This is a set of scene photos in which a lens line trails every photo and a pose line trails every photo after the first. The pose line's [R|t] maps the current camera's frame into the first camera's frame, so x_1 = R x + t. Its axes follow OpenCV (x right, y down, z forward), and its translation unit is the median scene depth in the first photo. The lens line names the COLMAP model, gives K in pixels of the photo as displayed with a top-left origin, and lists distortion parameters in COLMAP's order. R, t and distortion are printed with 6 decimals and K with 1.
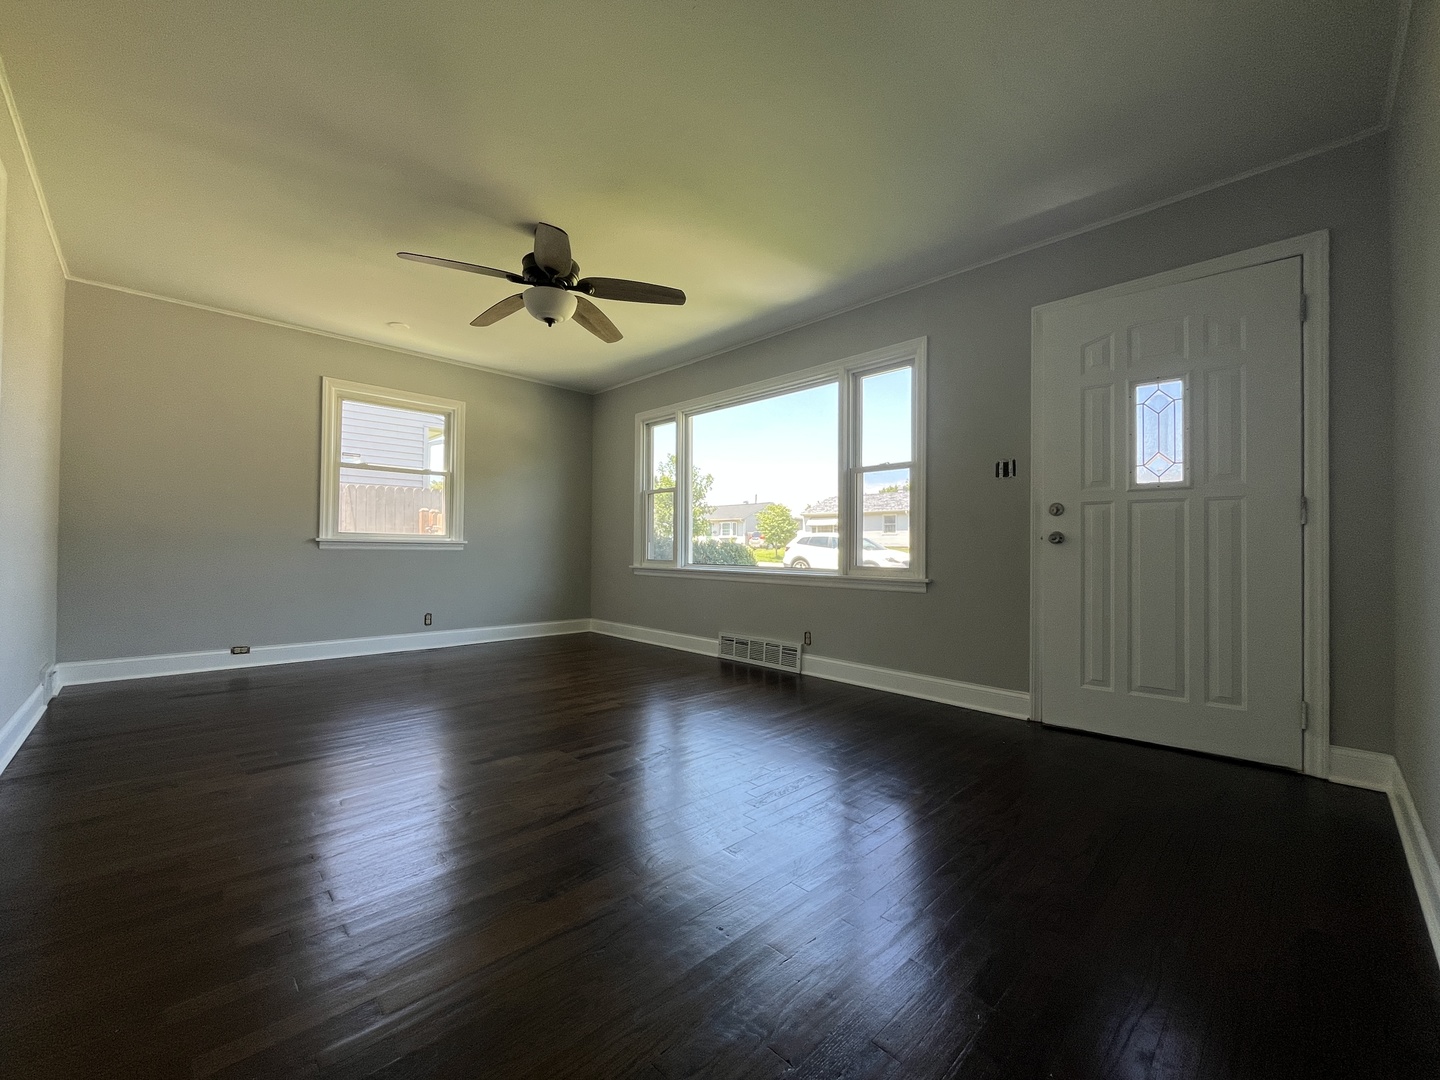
lens RADIAL K [[586.8, 0, 720.0], [0, 586.8, 540.0], [0, 0, 1]] dist [0.000728, 0.000084]
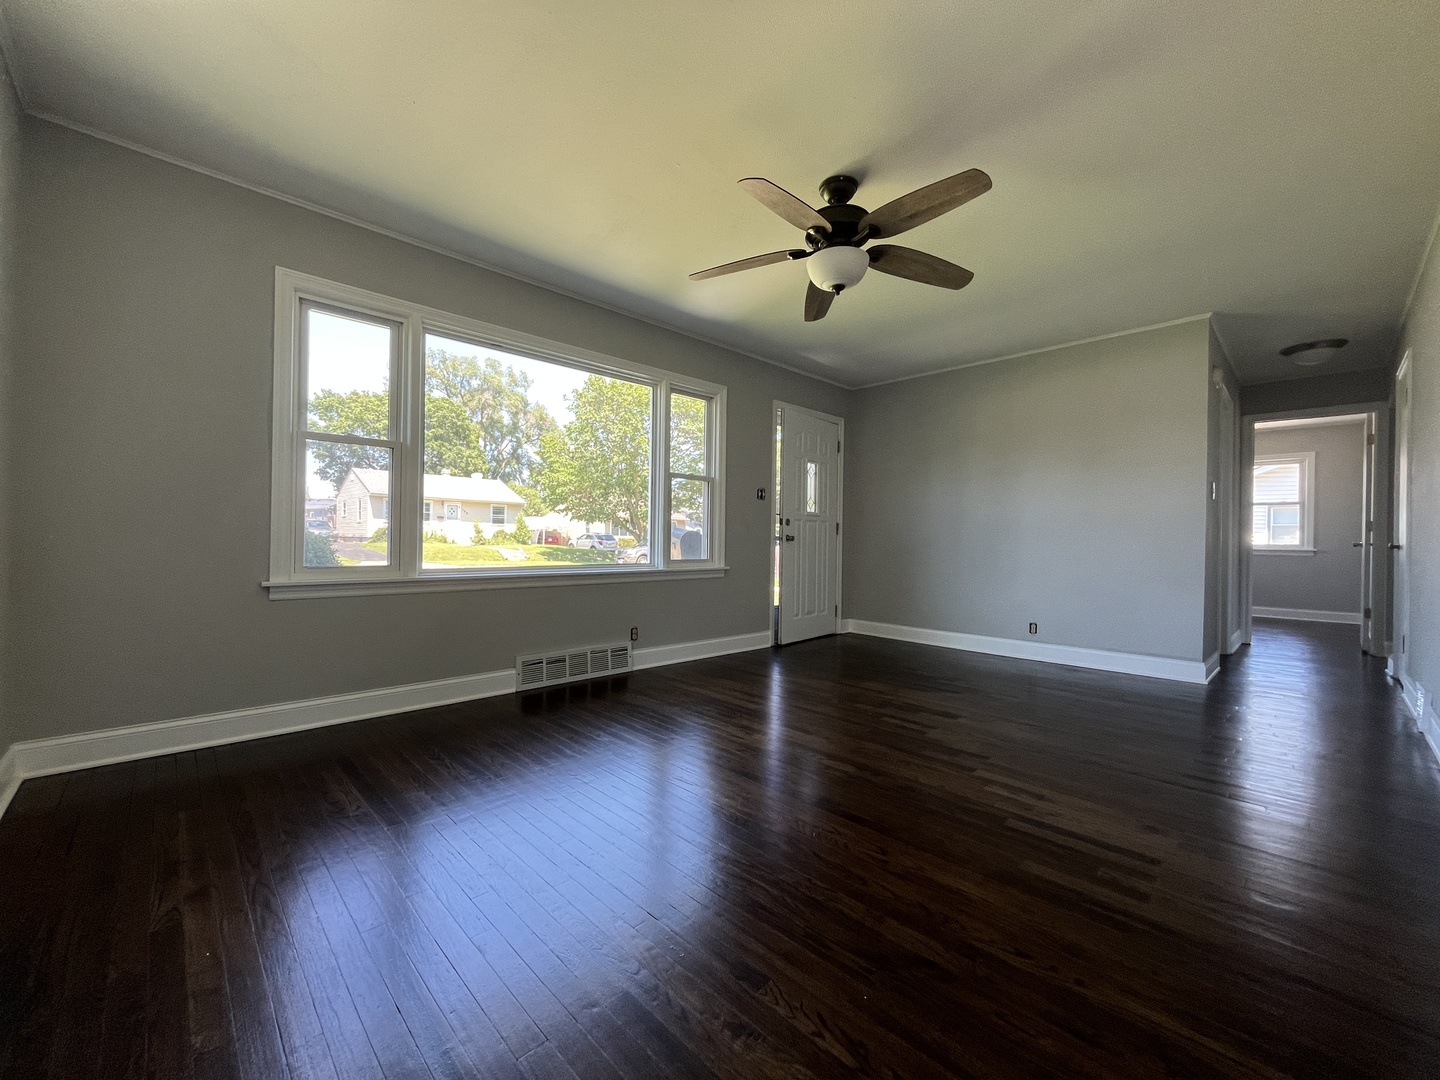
lens RADIAL K [[575.9, 0, 720.0], [0, 575.9, 540.0], [0, 0, 1]] dist [-0.000507, 0.000752]
pose [[0.005814, -0.001519, 0.999982, -0.826341], [-0.020056, 0.999798, 0.001635, 0.003336], [-0.999782, -0.020065, 0.005783, 0.848575]]
